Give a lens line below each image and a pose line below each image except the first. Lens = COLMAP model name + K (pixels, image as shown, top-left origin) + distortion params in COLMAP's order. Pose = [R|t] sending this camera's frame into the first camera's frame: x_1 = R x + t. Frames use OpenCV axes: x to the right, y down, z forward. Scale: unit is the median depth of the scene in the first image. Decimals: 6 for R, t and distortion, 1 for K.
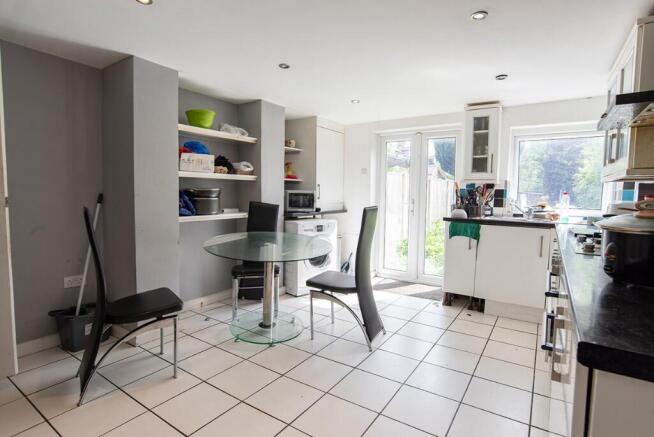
lens RADIAL K [[340.8, 0, 329.8], [0, 340.8, 219.0], [0, 0, 1]] dist [-0.053733, 0.030175]
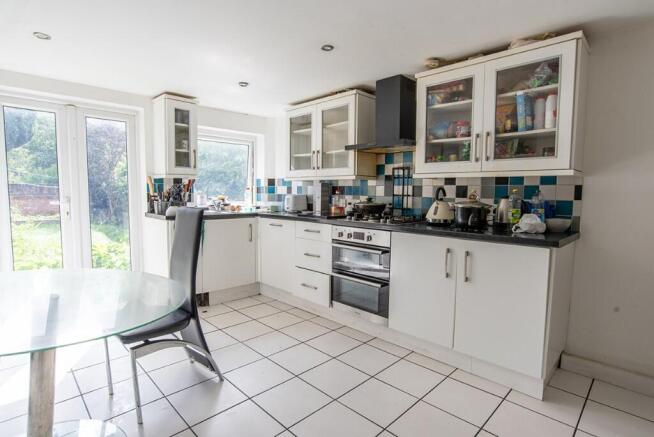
lens RADIAL K [[340.8, 0, 329.8], [0, 340.8, 219.0], [0, 0, 1]] dist [-0.053733, 0.030175]
pose [[0.185442, -0.084079, 0.979052, -0.447622], [0.063708, 0.995265, 0.073405, -0.034774], [-0.980588, 0.048761, 0.189921, 0.419630]]
